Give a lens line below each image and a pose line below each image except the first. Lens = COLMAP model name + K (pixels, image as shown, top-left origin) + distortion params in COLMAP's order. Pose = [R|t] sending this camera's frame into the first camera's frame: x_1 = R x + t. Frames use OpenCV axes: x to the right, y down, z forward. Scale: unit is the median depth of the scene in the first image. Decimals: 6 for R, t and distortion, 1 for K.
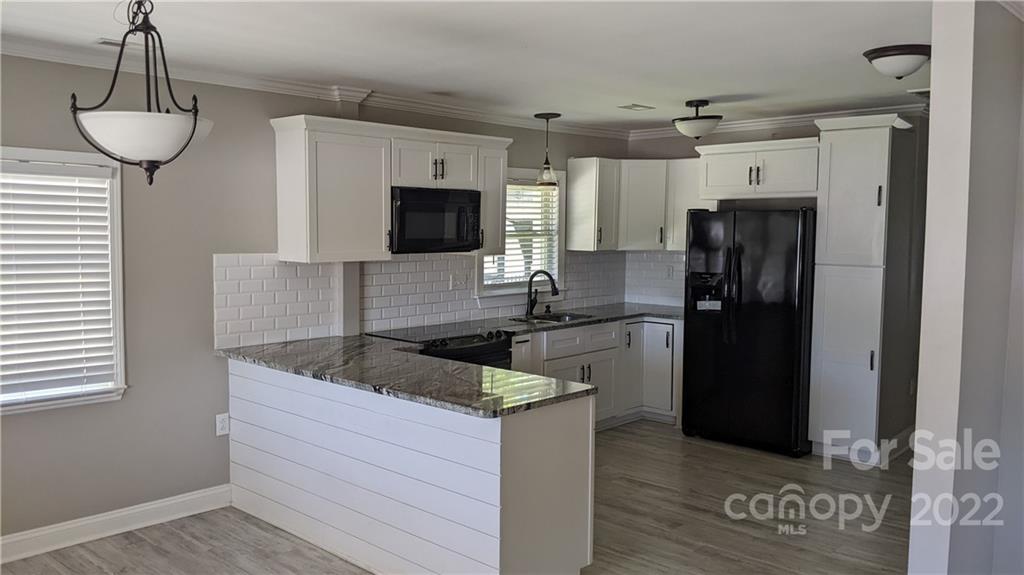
lens RADIAL K [[816.2, 0, 512.0], [0, 816.2, 287.5], [0, 0, 1]] dist [0.143644, -0.261537]
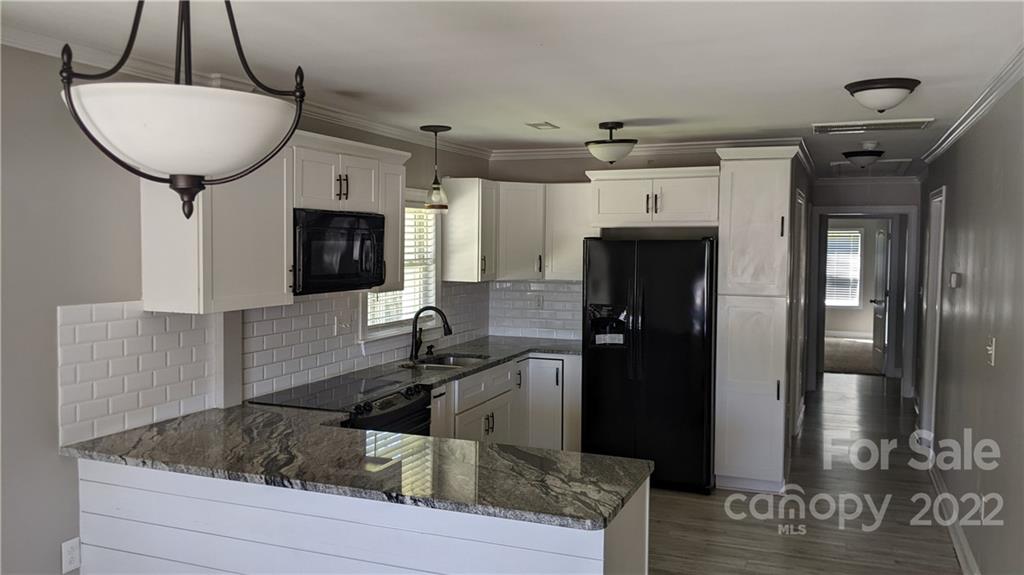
lens RADIAL K [[799.1, 0, 515.5], [0, 799.1, 273.5], [0, 0, 1]] dist [0.090513, -0.169703]
pose [[0.923295, -0.013344, 0.383860, -0.225335], [0.026134, 0.999263, -0.028122, -0.032517], [-0.383202, 0.035996, 0.922963, 0.206386]]
